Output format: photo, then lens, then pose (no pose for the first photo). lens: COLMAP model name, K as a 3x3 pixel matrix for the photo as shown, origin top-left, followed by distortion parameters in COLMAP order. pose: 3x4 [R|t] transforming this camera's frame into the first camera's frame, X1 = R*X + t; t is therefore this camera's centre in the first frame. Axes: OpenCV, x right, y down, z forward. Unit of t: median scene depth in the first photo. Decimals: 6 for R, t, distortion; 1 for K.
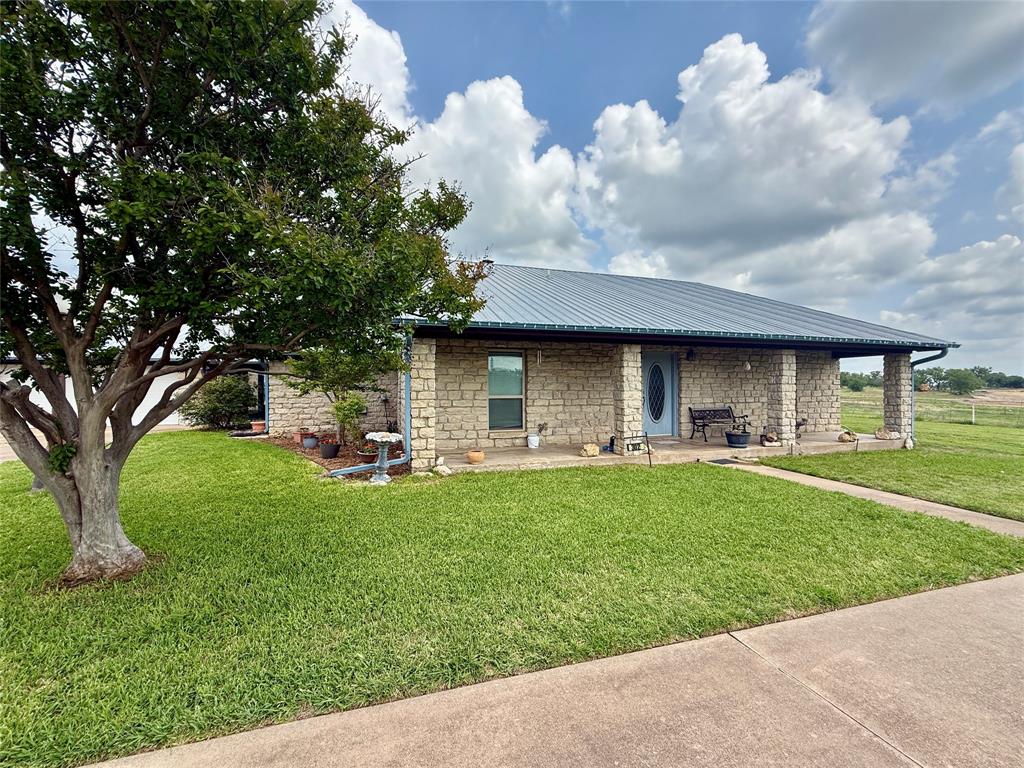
lens RADIAL K [[416.6, 0, 512.0], [0, 416.6, 384.0], [0, 0, 1]] dist [-0.002978, 0.000361]
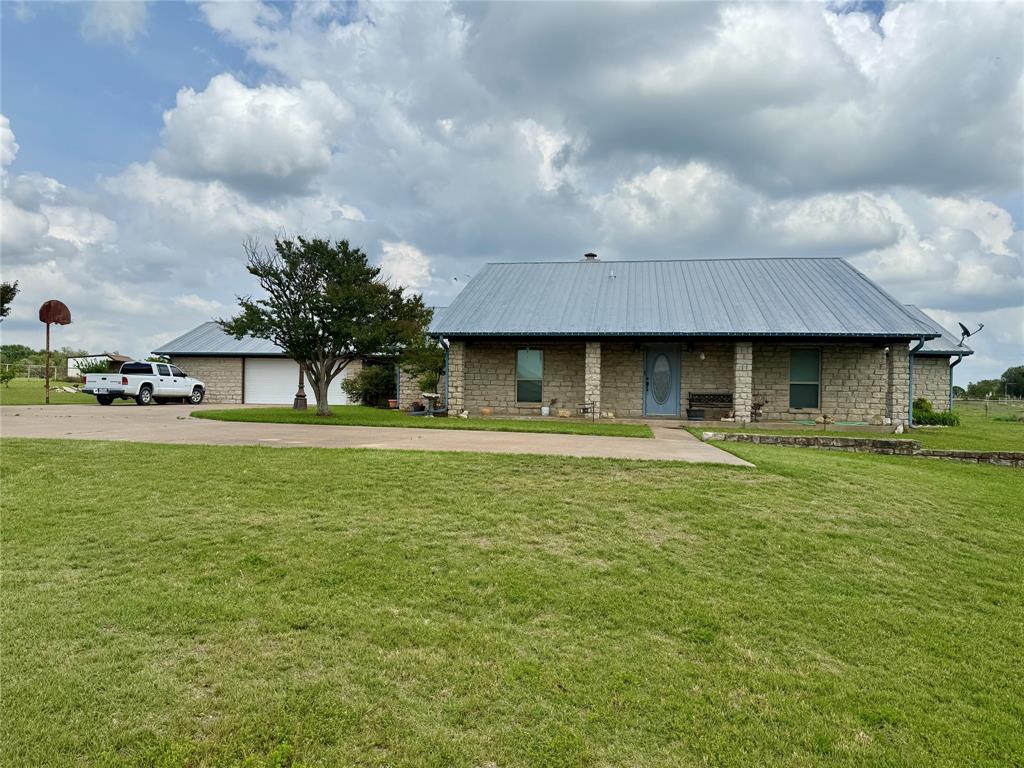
lens RADIAL K [[718.5, 0, 492.7], [0, 718.5, 396.3], [0, 0, 1]] dist [0.079986, -0.161094]
pose [[0.885177, 0.019934, -0.464827, 1.002710], [-0.016567, 0.999799, 0.011328, 0.062808], [0.464959, -0.002326, 0.885329, -1.208358]]
